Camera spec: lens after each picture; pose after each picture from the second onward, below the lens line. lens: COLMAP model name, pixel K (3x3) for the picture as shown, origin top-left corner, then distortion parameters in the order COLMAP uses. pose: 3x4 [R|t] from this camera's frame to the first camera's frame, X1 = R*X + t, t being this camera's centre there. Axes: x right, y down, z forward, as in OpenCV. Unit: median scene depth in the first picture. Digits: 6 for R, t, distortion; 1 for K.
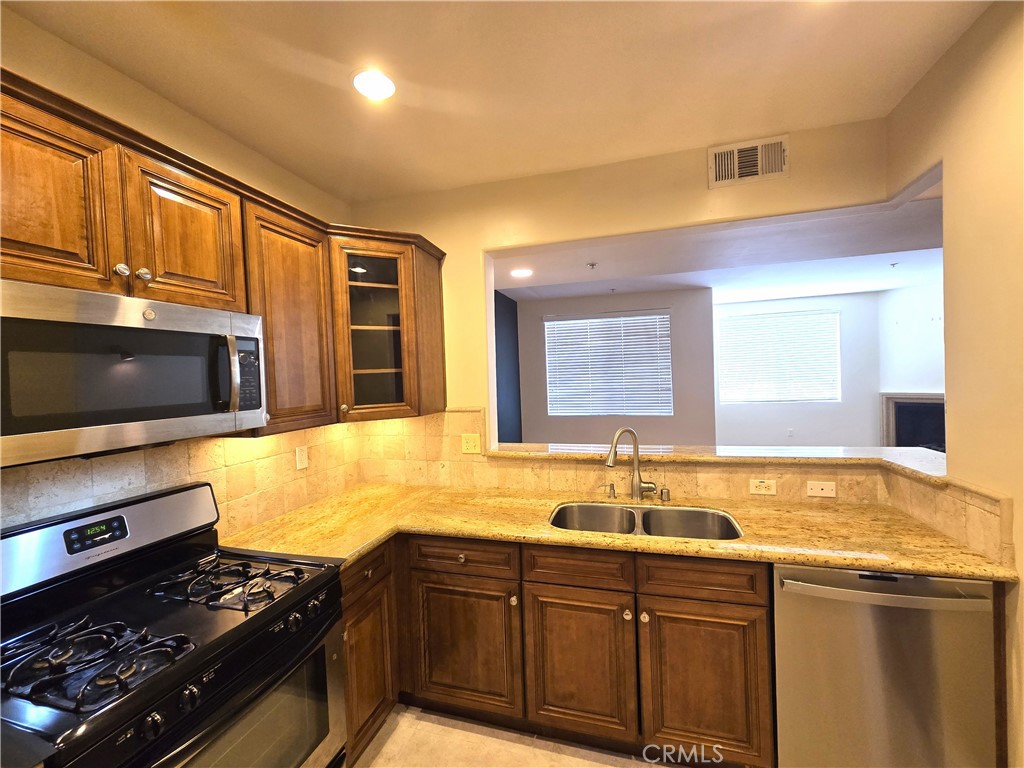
lens RADIAL K [[418.9, 0, 513.1], [0, 418.9, 384.8], [0, 0, 1]] dist [-0.000096, 0.001087]
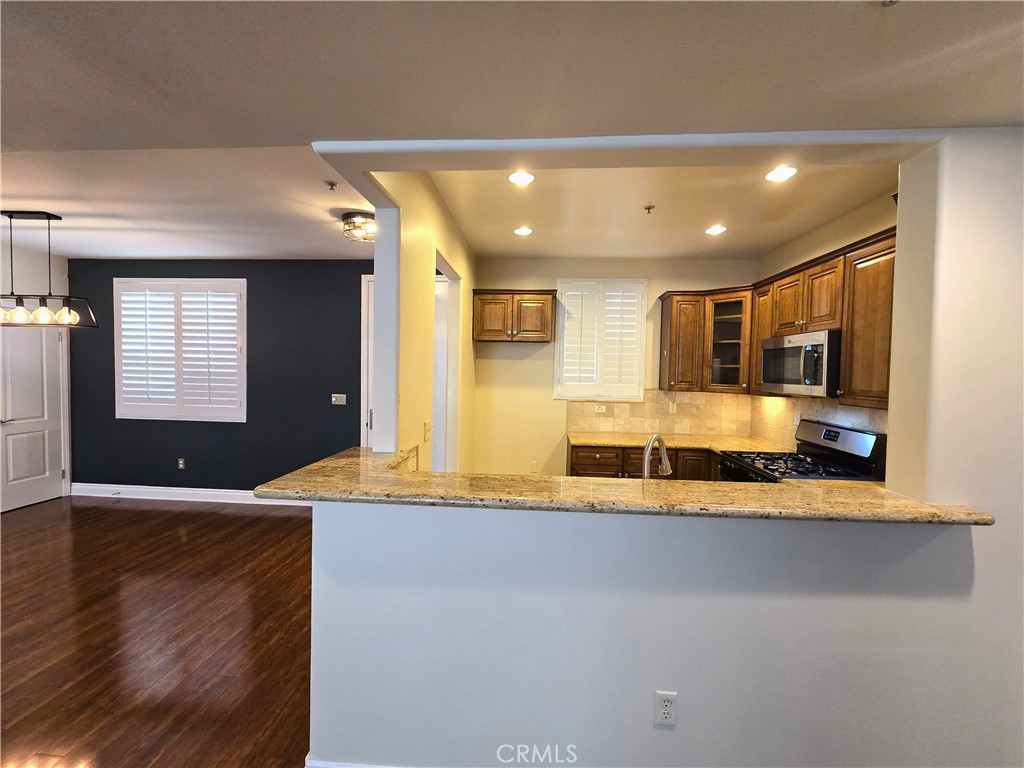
lens RADIAL K [[418.9, 0, 513.1], [0, 418.9, 384.8], [0, 0, 1]] dist [-0.000096, 0.001087]
pose [[-0.976919, 0.031292, -0.211304, 0.986146], [0.017666, 0.997659, 0.066068, -0.082173], [0.212877, 0.060810, -0.975185, 2.422248]]
